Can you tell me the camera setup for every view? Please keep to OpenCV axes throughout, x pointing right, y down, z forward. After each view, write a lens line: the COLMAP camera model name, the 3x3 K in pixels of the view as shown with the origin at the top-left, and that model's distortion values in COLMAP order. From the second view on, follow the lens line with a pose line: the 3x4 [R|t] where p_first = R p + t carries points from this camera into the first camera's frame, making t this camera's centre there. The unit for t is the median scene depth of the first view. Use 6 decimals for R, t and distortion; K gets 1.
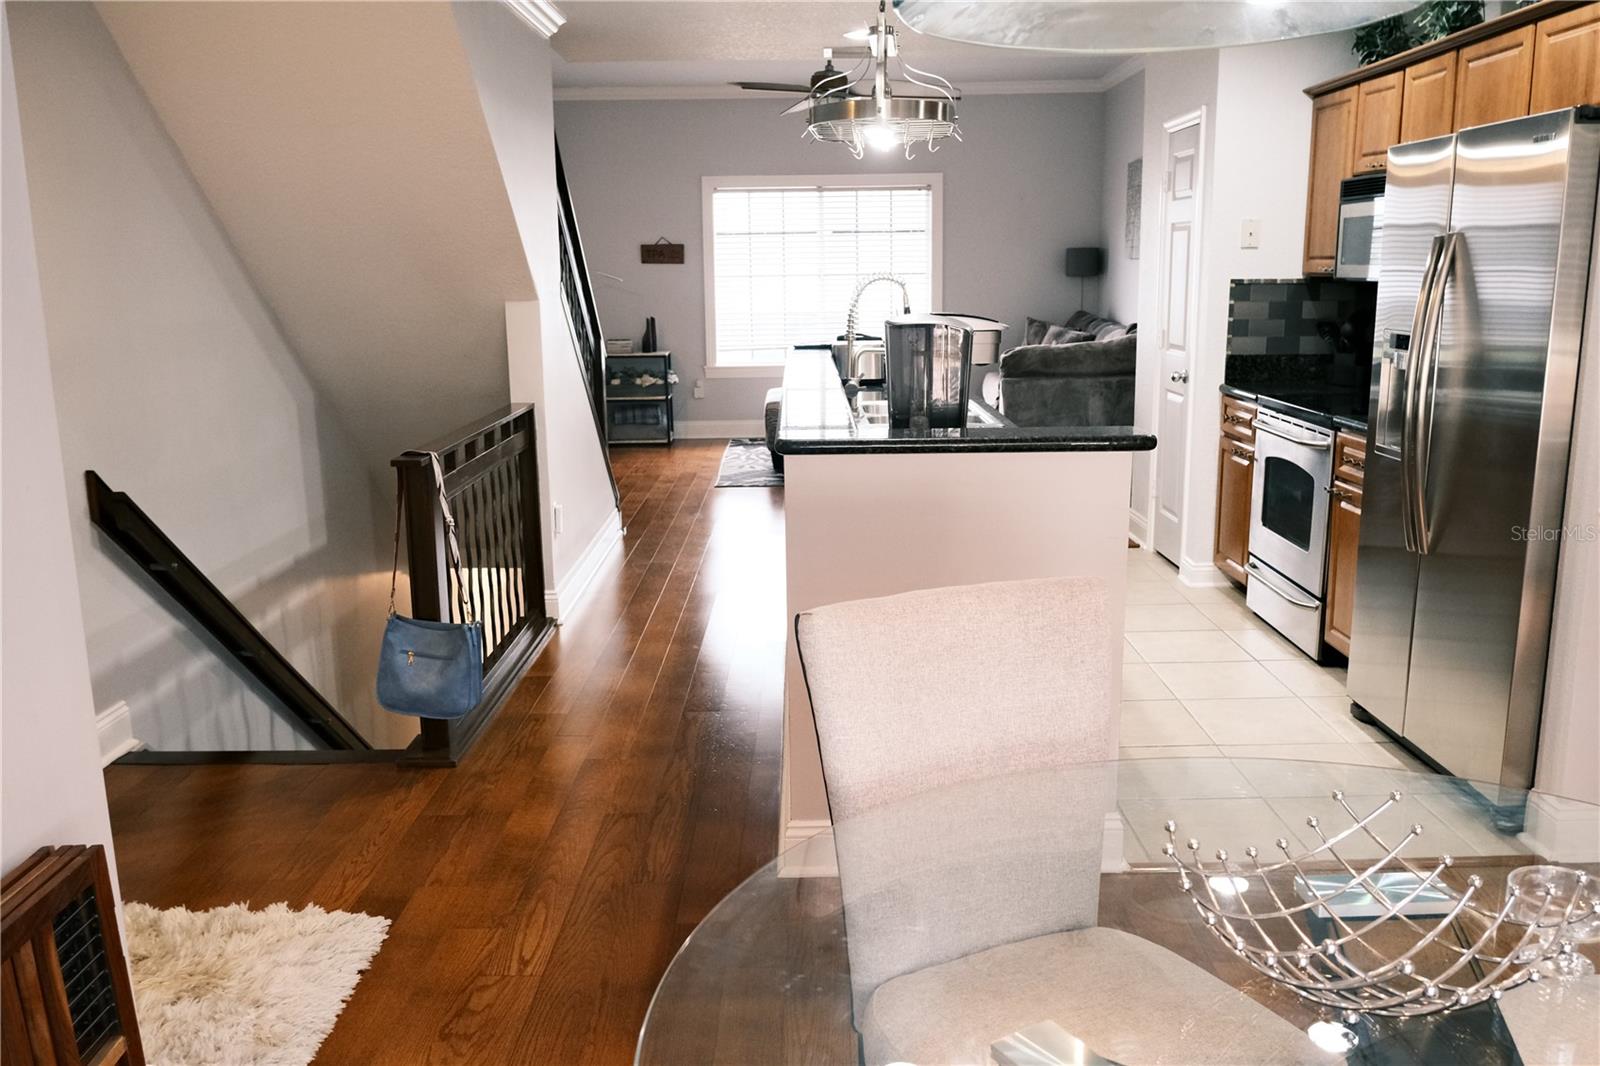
lens RADIAL K [[1275.0, 0, 803.6], [0, 1275.0, 530.3], [0, 0, 1]] dist [-0.027077, 0.021408]
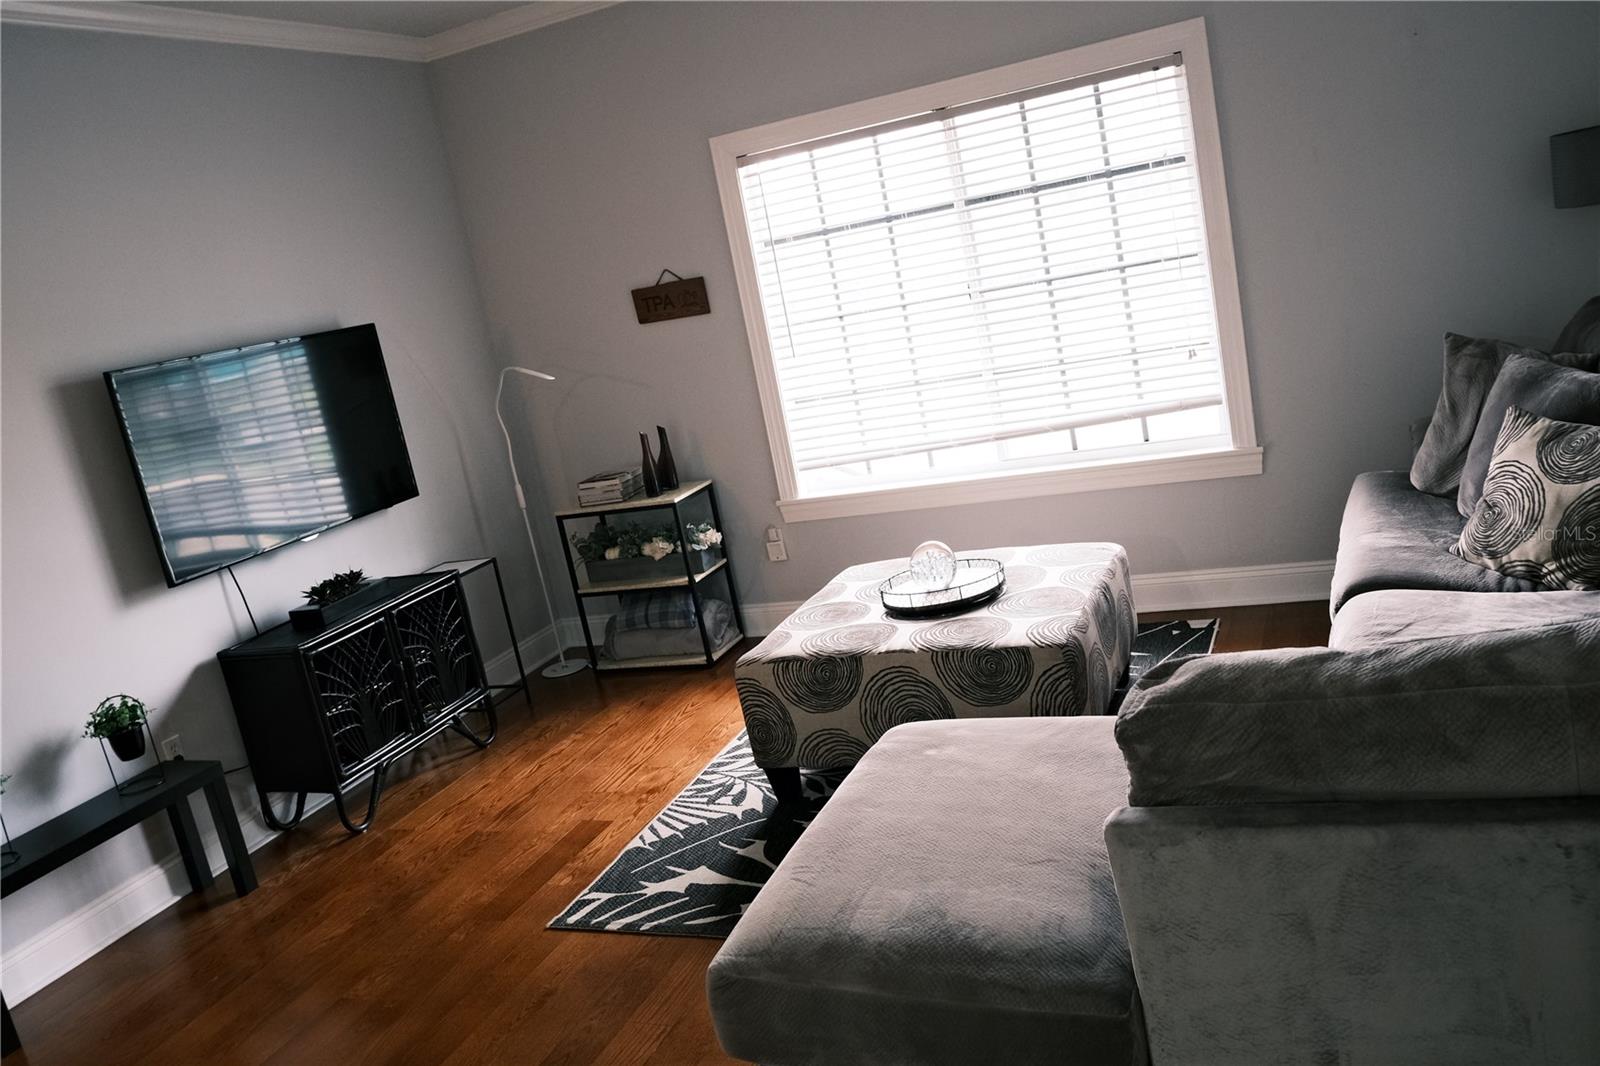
lens RADIAL K [[1275.0, 0, 798.0], [0, 1275.0, 535.7], [0, 0, 1]] dist [-0.027077, 0.021408]
pose [[0.906836, -0.075212, -0.414719, 0.281840], [0.094903, 0.995119, 0.027045, -0.249875], [0.410661, -0.063884, 0.909547, 1.033464]]
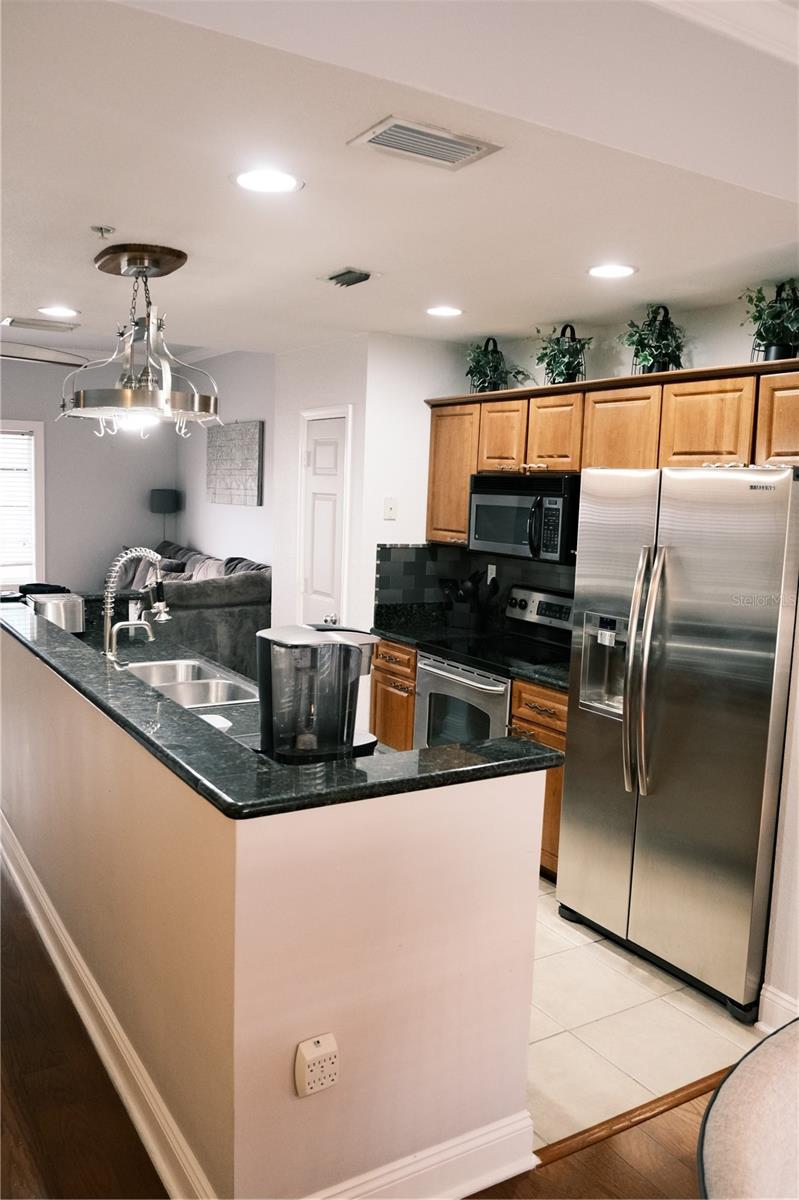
lens RADIAL K [[956.3, 0, 401.1], [0, 956.3, 598.6], [0, 0, 1]] dist [-0.027077, 0.021408]
pose [[0.853435, -0.019336, 0.520840, -0.129639], [0.061780, 0.996019, -0.064254, -0.081777], [-0.517524, 0.087014, 0.851233, 0.193635]]
